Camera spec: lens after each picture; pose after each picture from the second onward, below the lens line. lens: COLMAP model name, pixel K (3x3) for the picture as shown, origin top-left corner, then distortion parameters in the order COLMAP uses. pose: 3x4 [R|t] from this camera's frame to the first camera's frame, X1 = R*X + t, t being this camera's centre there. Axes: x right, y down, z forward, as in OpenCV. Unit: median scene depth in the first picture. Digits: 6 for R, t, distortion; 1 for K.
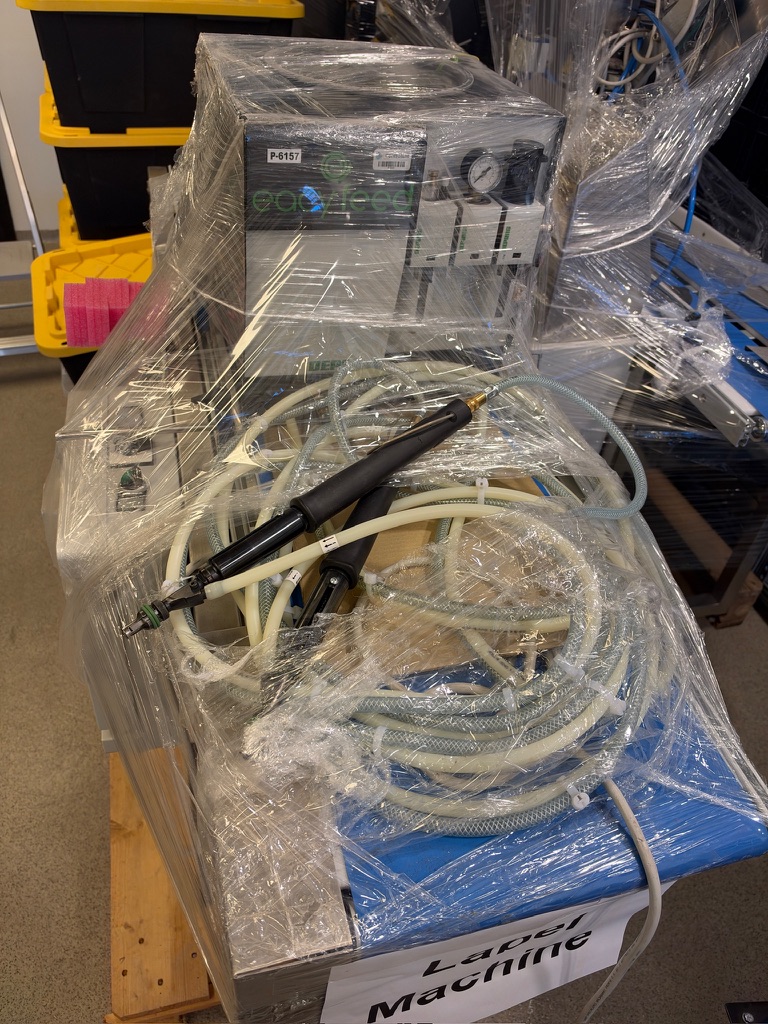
lens RADIAL K [[745.5, 0, 387.3], [0, 745.5, 449.0], [0, 0, 1]] dist [0.081062, -0.210060]
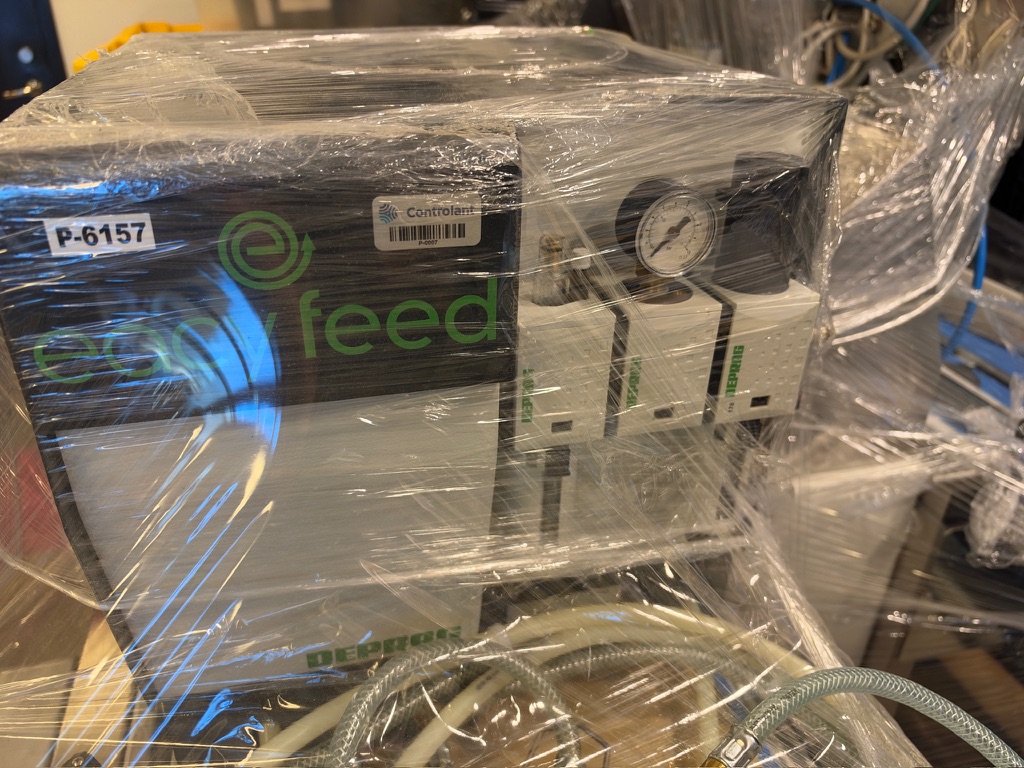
lens RADIAL K [[745.5, 0, 507.1], [0, 745.5, 385.3], [0, 0, 1]] dist [0.081062, -0.210060]
pose [[0.996132, -0.060268, -0.063944, 0.056891], [0.050545, 0.988277, -0.144061, -0.223044], [0.071877, 0.140272, 0.987501, 0.580313]]
